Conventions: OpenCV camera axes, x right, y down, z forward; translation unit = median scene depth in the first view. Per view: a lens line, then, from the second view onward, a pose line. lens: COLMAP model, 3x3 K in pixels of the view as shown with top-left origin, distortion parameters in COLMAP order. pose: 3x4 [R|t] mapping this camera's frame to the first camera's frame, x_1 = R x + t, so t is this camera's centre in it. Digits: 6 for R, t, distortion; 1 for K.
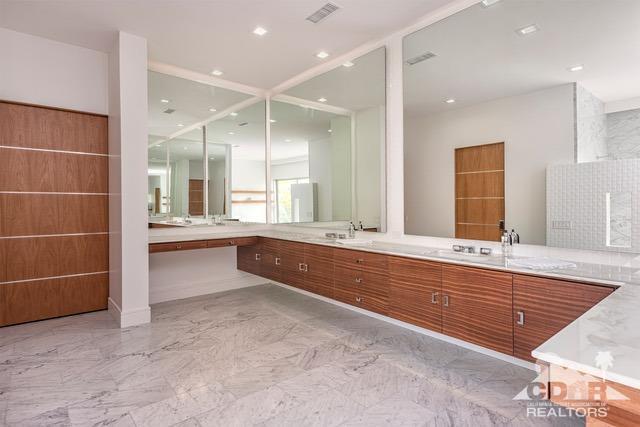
lens RADIAL K [[345.9, 0, 320.2], [0, 345.9, 209.0], [0, 0, 1]] dist [0.005178, 0.000246]
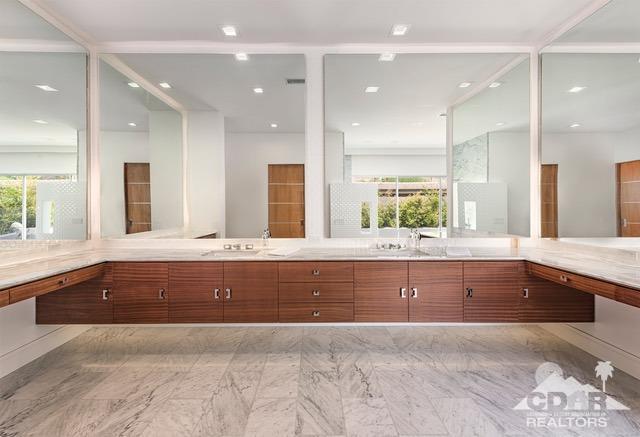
lens RADIAL K [[257.7, 0, 316.4], [0, 257.7, 207.4], [0, 0, 1]] dist [0.007065, -0.000147]
pose [[0.641619, -0.002483, 0.767020, -0.347856], [0.013639, 0.999874, -0.008172, -0.013877], [-0.766903, 0.015704, 0.641571, 0.464343]]
